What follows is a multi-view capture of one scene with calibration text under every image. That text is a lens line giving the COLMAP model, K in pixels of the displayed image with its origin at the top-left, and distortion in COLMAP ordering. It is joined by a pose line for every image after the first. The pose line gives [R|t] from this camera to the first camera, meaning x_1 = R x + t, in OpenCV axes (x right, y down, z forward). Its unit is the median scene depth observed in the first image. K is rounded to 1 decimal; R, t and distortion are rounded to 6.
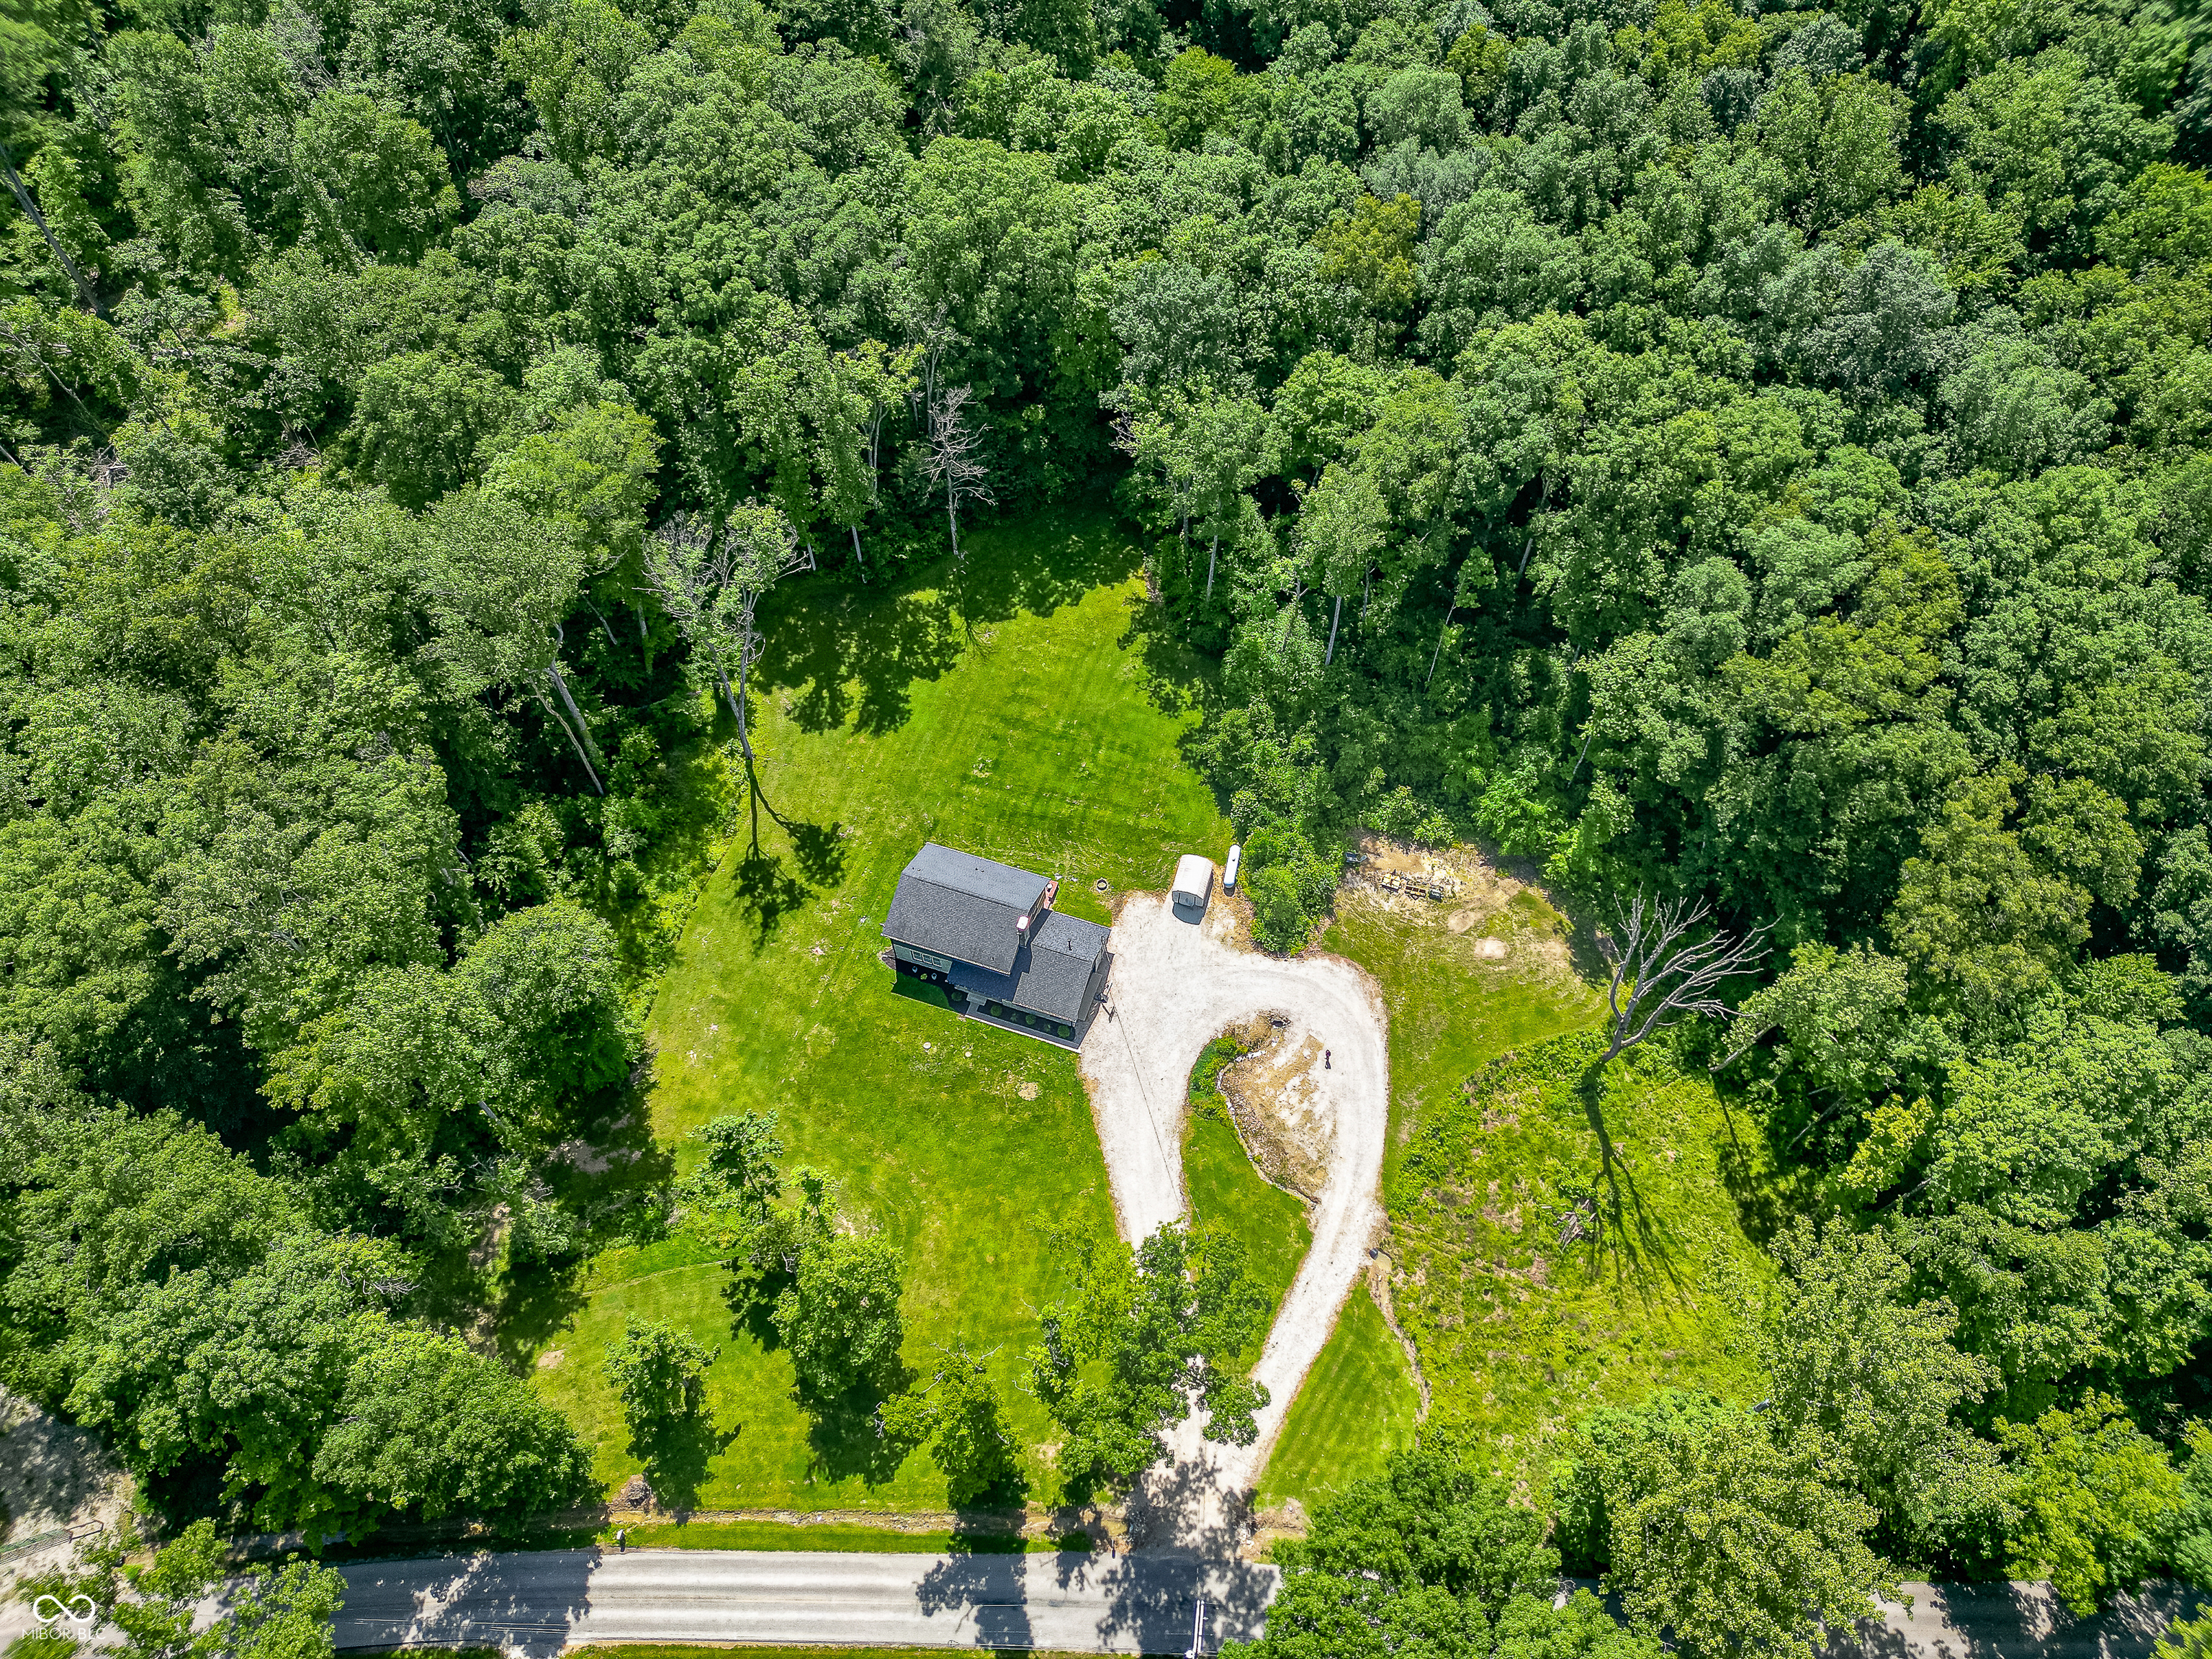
lens RADIAL K [[1553.2, 0, 1116.0], [0, 1553.2, 837.2], [0, 0, 1]] dist [0.116196, -0.162797]
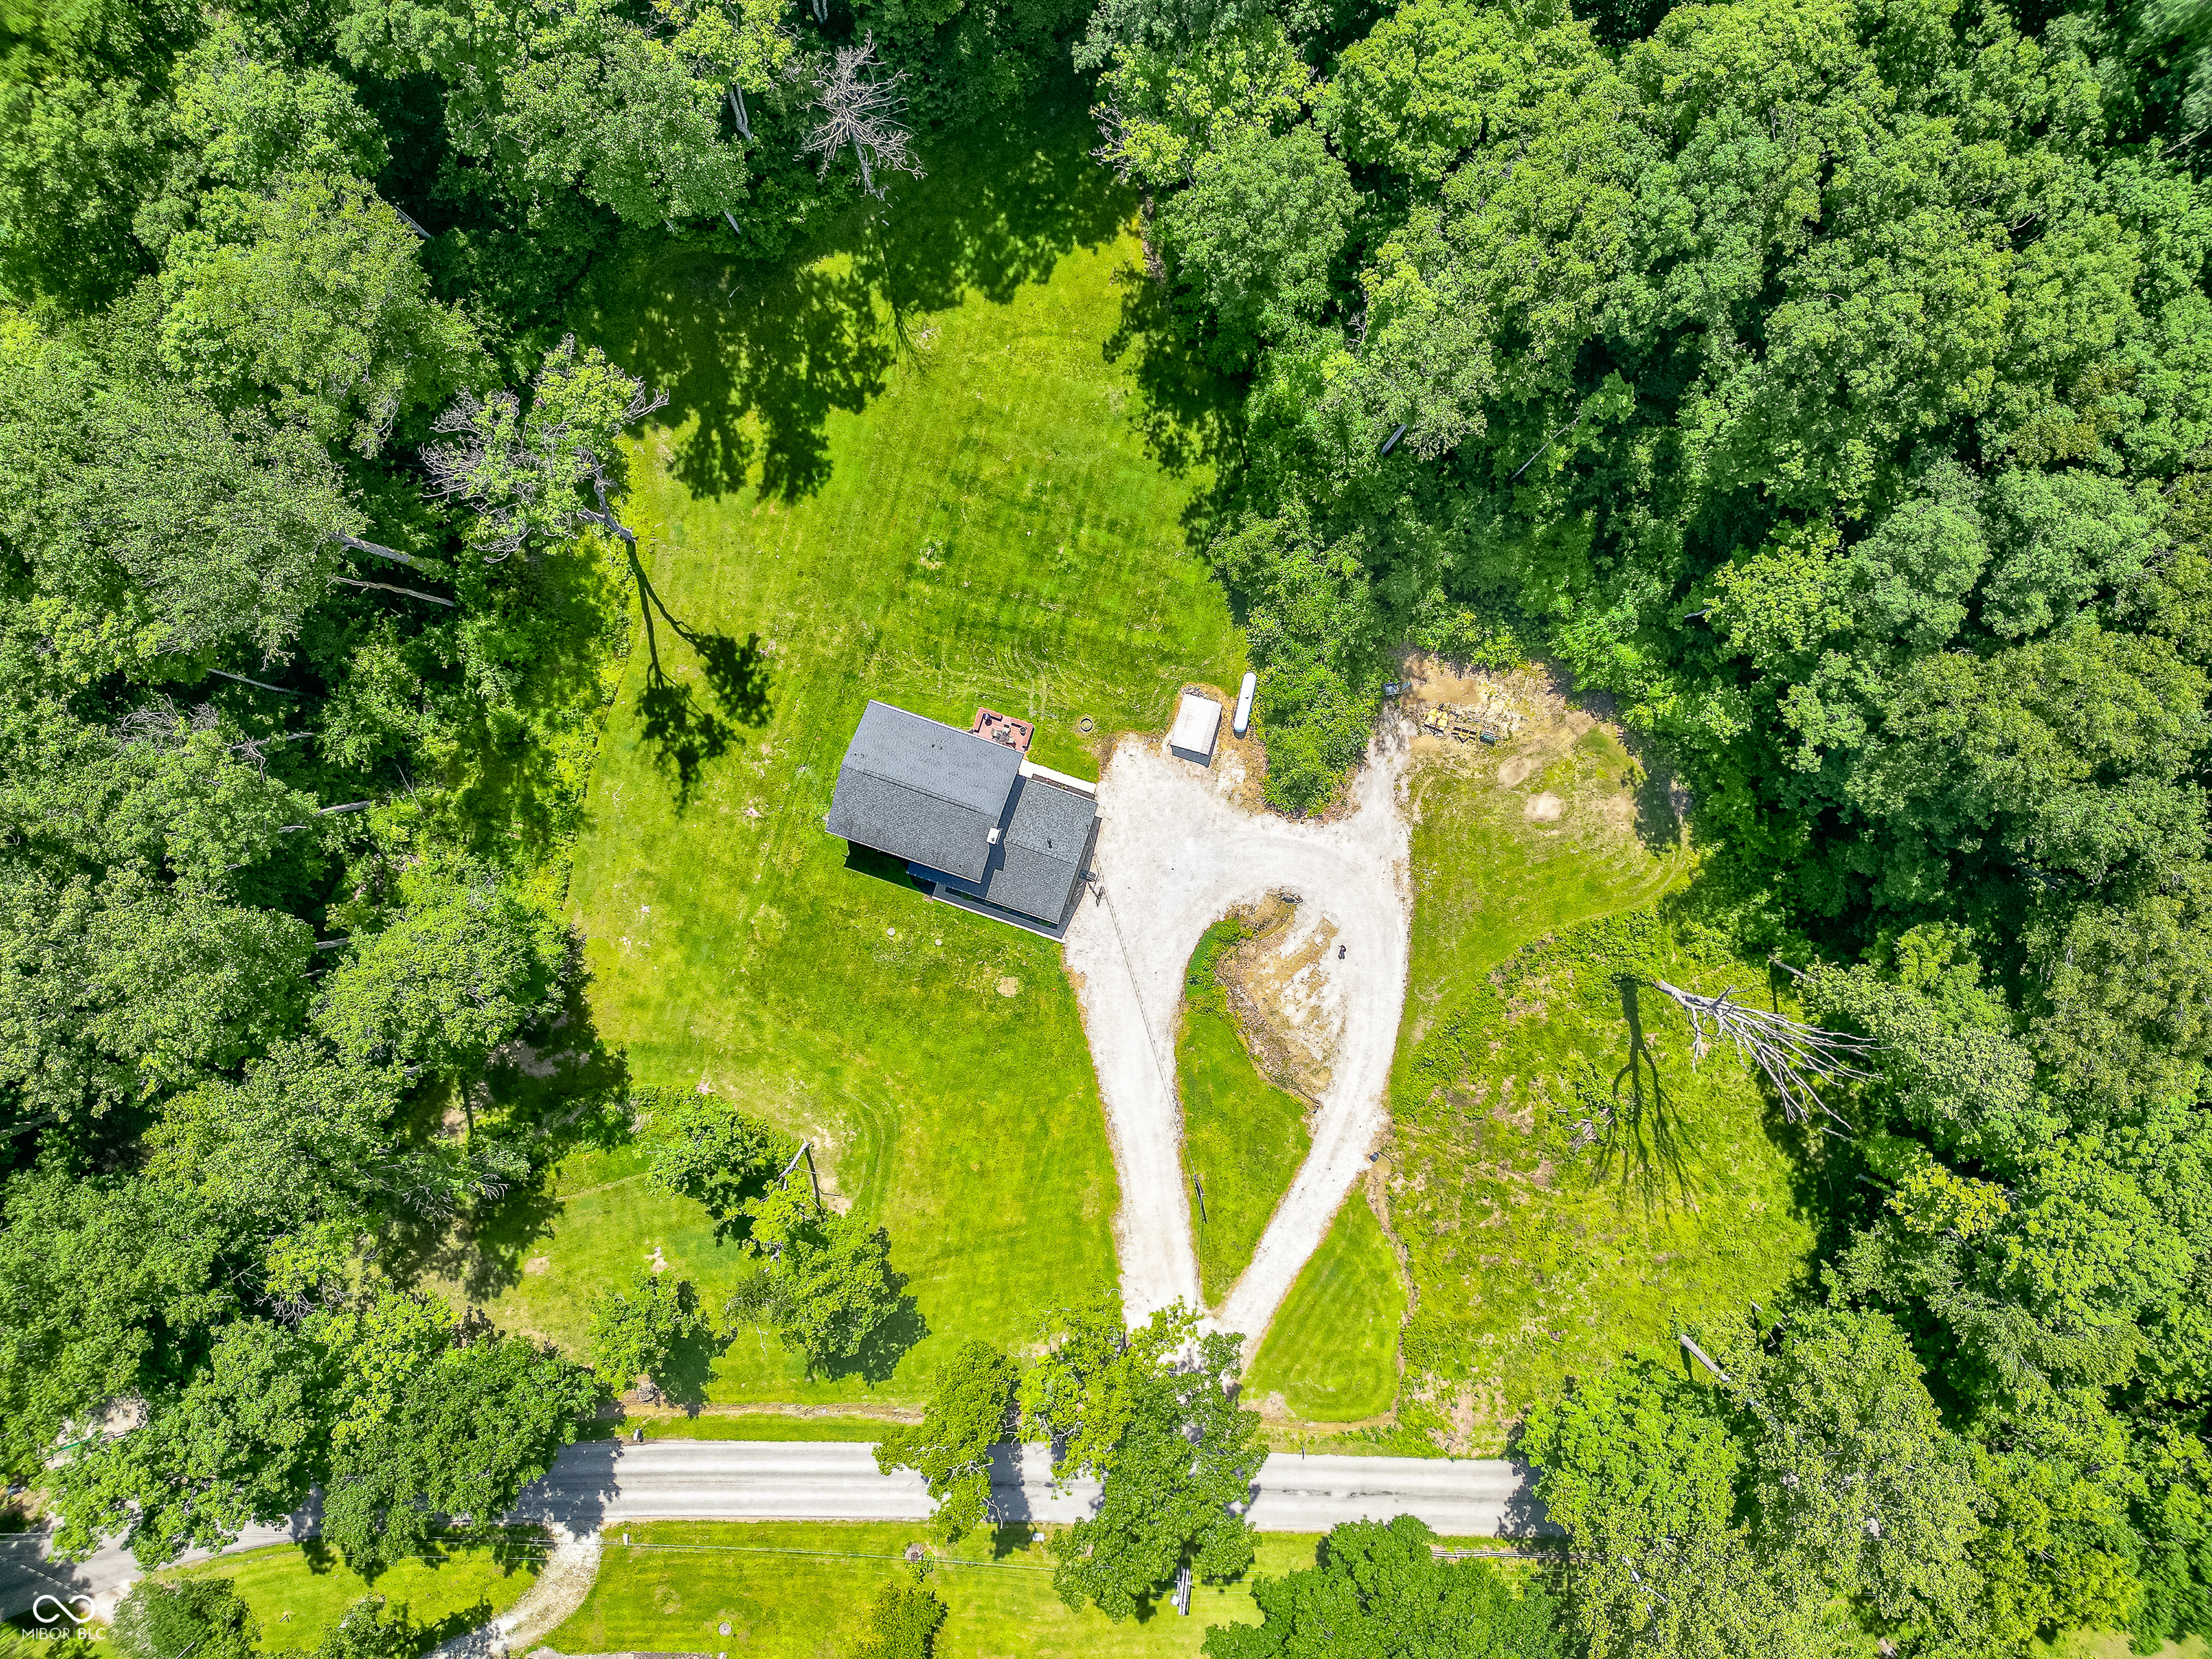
lens RADIAL K [[1553.2, 0, 1116.0], [0, 1553.2, 837.2], [0, 0, 1]] dist [0.116196, -0.162797]
pose [[0.999969, -0.005399, 0.005746, 0.001773], [0.001227, 0.826415, 0.563060, -0.399009], [-0.007788, -0.563036, 0.826396, 0.292366]]
